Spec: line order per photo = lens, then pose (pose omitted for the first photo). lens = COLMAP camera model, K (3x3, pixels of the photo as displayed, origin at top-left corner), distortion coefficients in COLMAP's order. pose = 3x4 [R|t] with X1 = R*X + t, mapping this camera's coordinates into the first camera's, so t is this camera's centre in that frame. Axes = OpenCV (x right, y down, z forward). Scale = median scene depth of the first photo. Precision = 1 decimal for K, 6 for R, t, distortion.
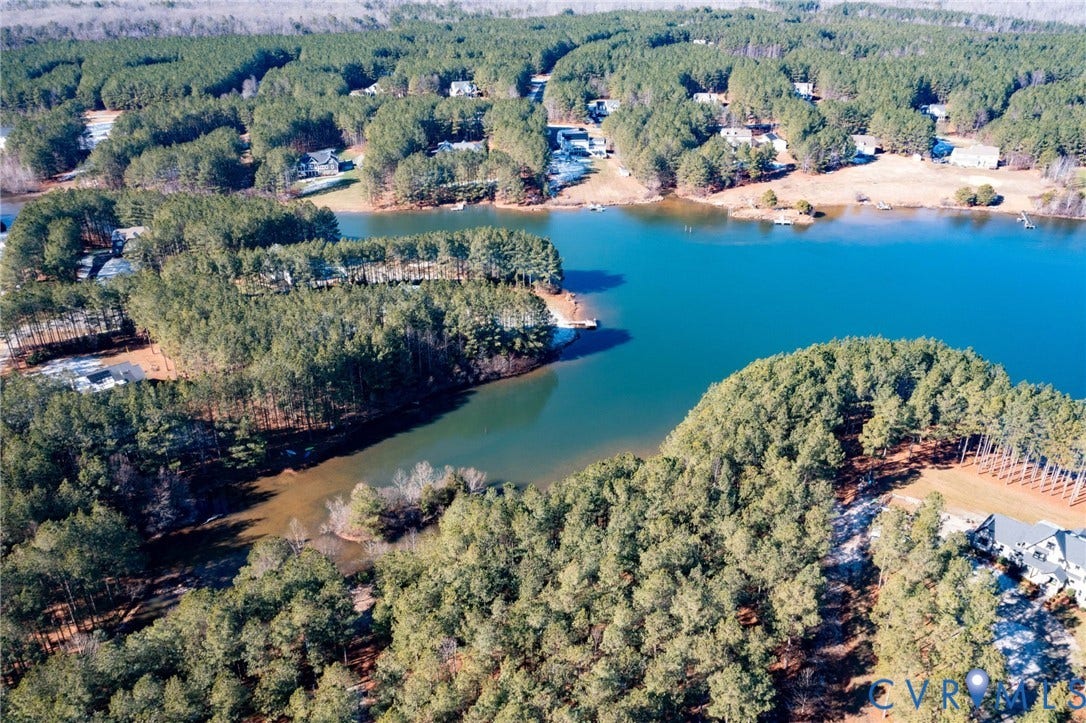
lens RADIAL K [[862.7, 0, 541.1], [0, 862.7, 360.9], [0, 0, 1]] dist [-0.006478, 0.006698]
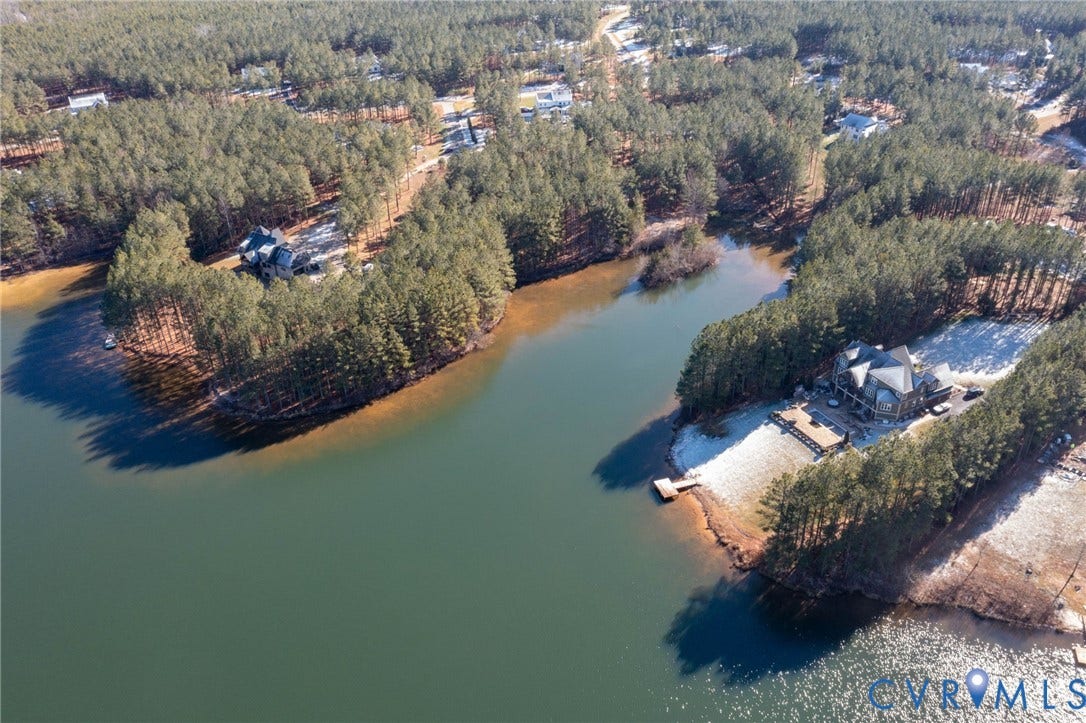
lens RADIAL K [[862.7, 0, 542.0], [0, 862.7, 365.9], [0, 0, 1]] dist [-0.006478, 0.006698]
pose [[-0.966937, 0.156526, -0.201325, 0.306063], [-0.087654, 0.537363, 0.838783, -0.733852], [0.239476, 0.828698, -0.505876, 1.432978]]
